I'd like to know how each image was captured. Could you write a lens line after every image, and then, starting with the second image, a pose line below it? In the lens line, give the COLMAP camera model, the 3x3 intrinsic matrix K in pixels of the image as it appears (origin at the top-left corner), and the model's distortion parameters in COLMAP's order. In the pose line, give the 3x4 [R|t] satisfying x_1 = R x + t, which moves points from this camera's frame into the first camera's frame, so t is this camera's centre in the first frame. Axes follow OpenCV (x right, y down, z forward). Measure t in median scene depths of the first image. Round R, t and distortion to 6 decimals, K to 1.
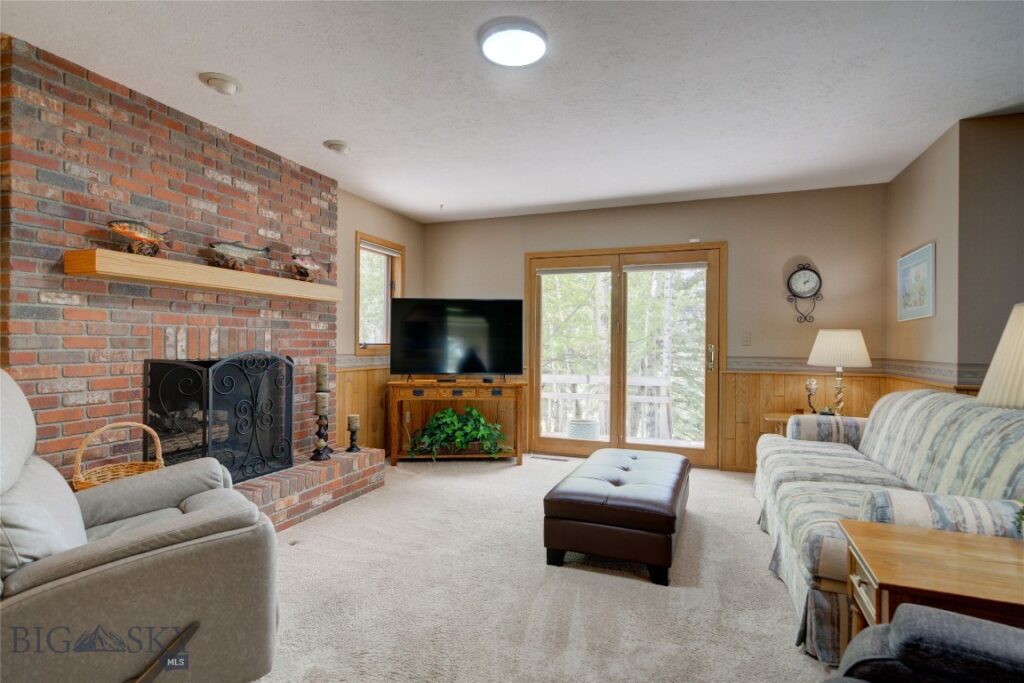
lens RADIAL K [[523.7, 0, 510.3], [0, 523.7, 341.8], [0, 0, 1]] dist [-0.006369, 0.000116]
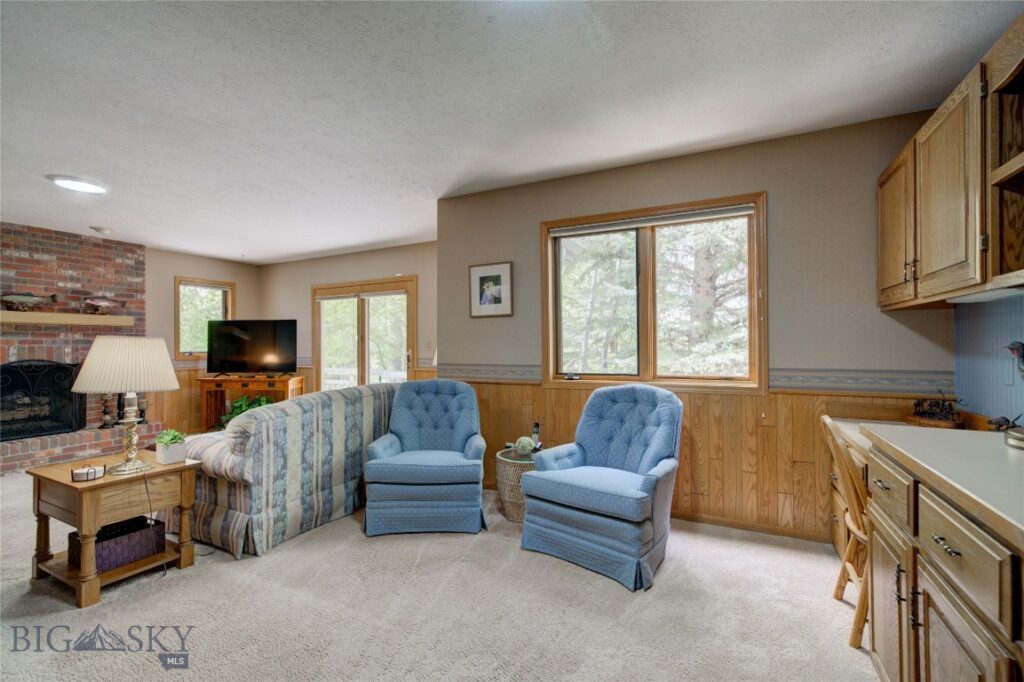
lens RADIAL K [[455.9, 0, 518.5], [0, 455.9, 339.5], [0, 0, 1]] dist [-0.003459, 0.001799]
pose [[0.994663, -0.016831, -0.101797, 0.987681], [0.016100, 0.999838, -0.007999, -0.008433], [0.101916, 0.006318, 0.994773, -0.220498]]
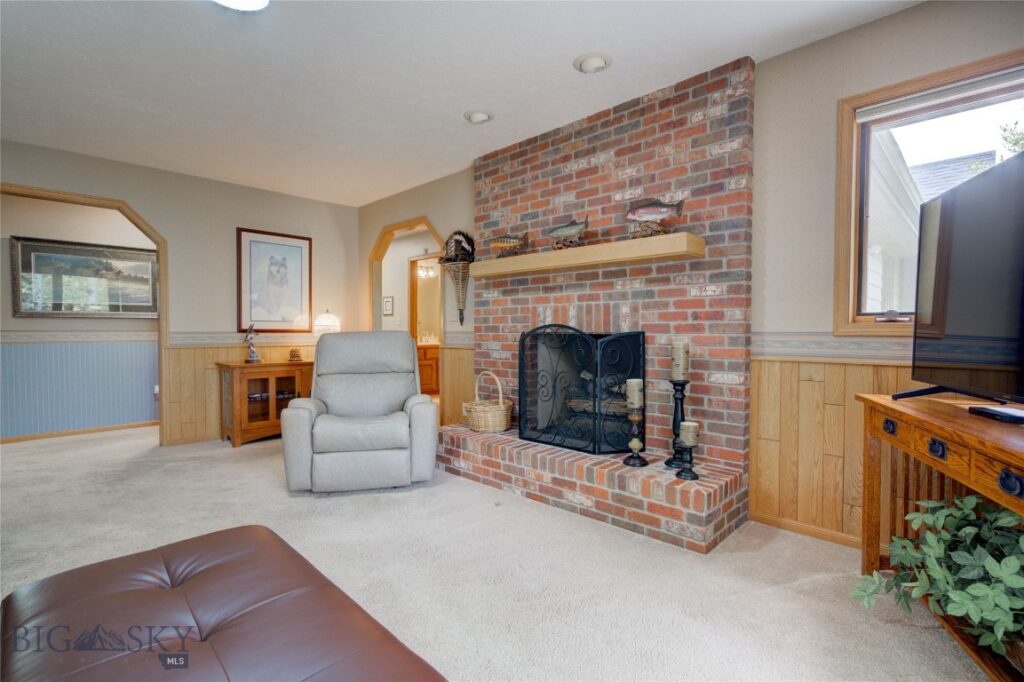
lens RADIAL K [[475.7, 0, 514.5], [0, 475.7, 341.7], [0, 0, 1]] dist [0.002301, 0.000334]
pose [[-0.395447, 0.014083, -0.918381, 0.353253], [-0.001614, 0.999870, 0.016028, 0.031318], [0.918487, 0.007821, -0.395373, 1.100922]]
